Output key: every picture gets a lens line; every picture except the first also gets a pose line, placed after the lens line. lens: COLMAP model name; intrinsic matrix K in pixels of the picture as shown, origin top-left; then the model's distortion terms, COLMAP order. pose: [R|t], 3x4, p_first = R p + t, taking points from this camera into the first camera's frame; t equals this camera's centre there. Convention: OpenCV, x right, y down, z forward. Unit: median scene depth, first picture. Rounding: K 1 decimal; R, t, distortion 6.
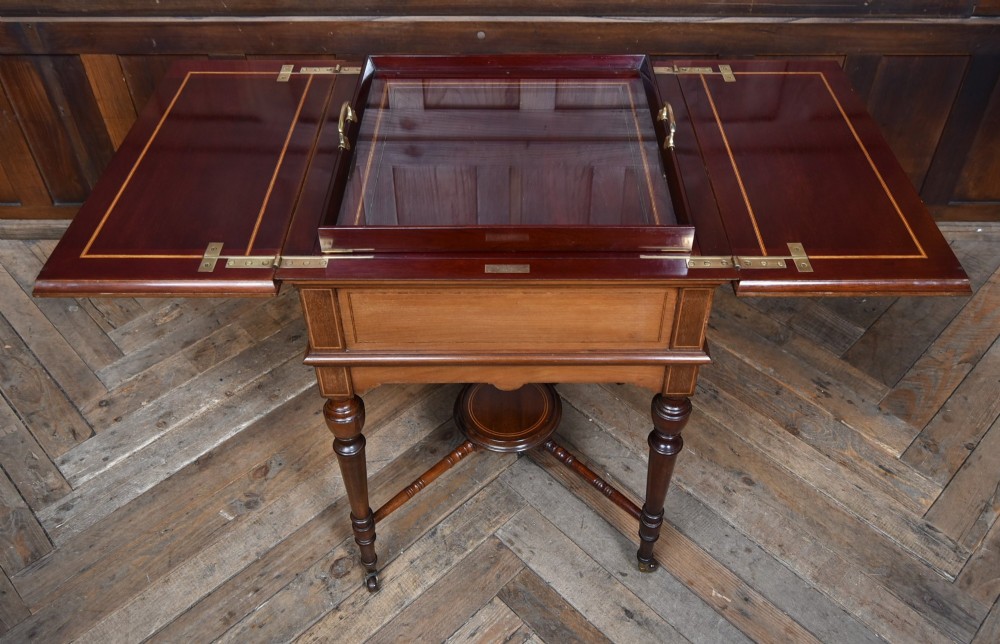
lens RADIAL K [[959.5, 0, 526.7], [0, 959.5, 324.6], [0, 0, 1]] dist [-0.015849, 0.017320]
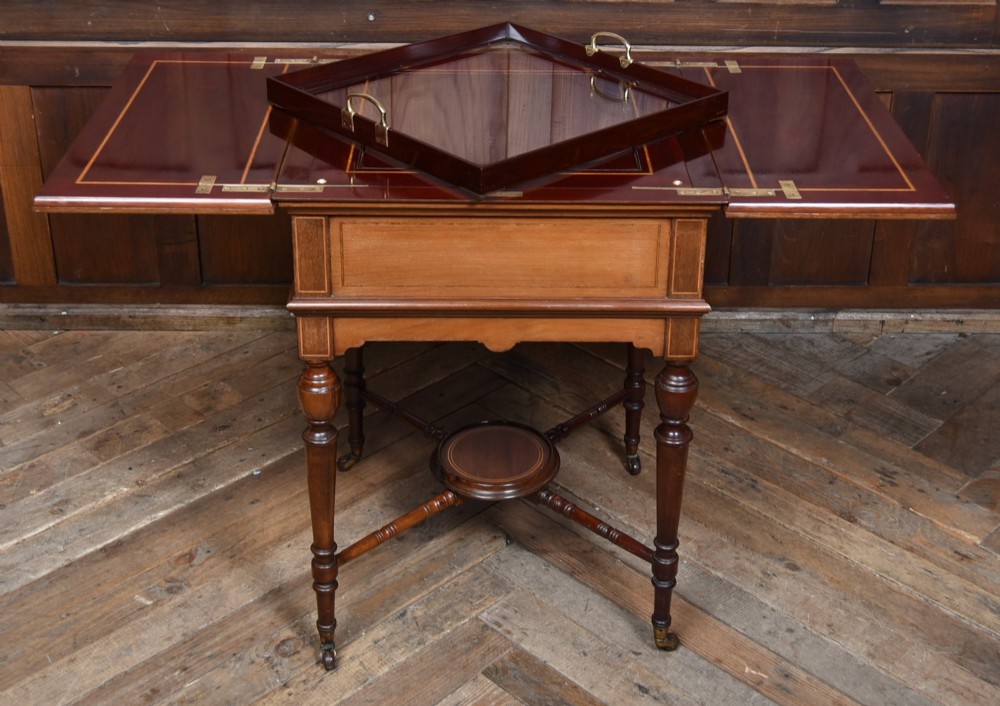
lens RADIAL K [[1811.6, 0, 564.5], [0, 1811.6, 314.2], [0, 0, 1]] dist [-0.002158, 0.000000]
pose [[0.999541, 0.000935, 0.030282, -0.007069], [0.007697, 0.958890, -0.283673, 0.406671], [-0.029302, 0.283775, 0.958443, -0.537481]]
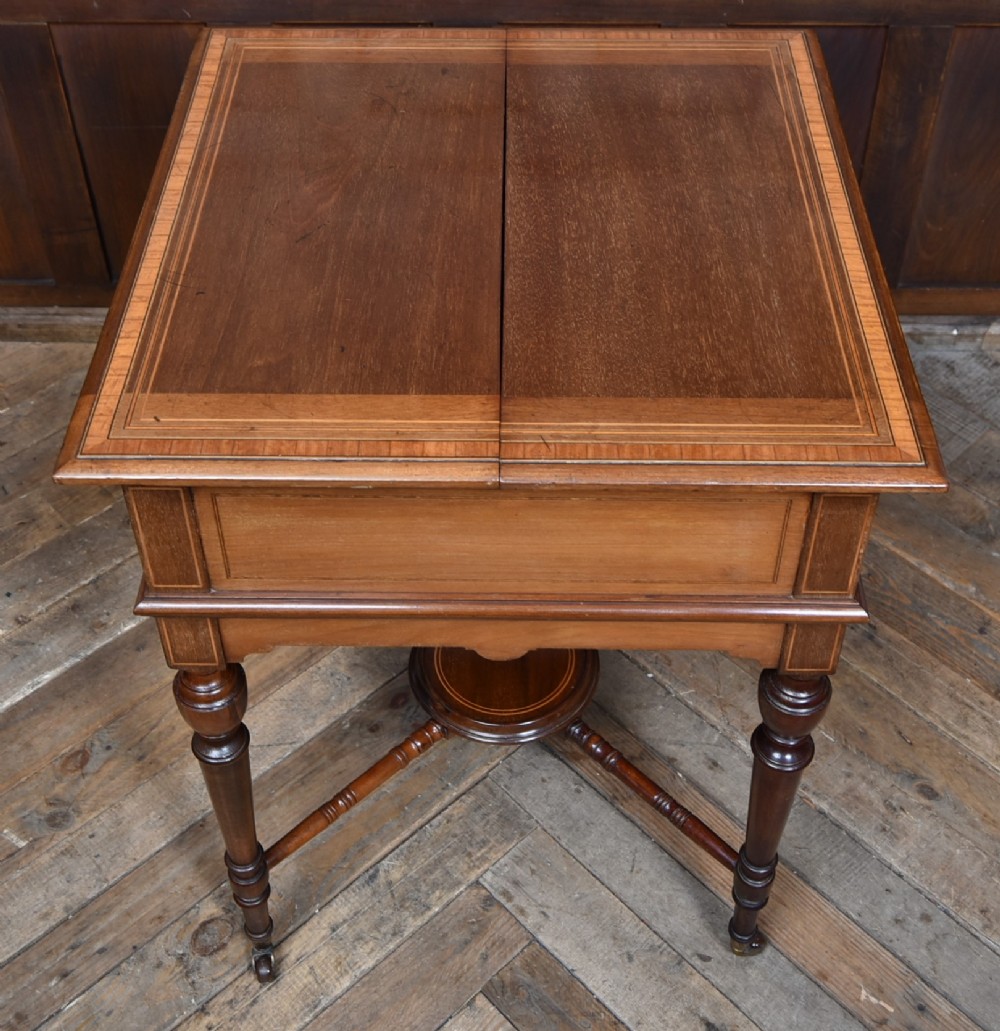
lens RADIAL K [[1605.3, 0, 497.9], [0, 1605.3, 495.0], [0, 0, 1]] dist [-0.005440, 0.000000]
pose [[0.999469, 0.010443, -0.030854, 0.004936], [-0.009191, 0.999139, 0.040446, -0.049533], [0.031249, -0.040141, 0.998705, 0.054288]]
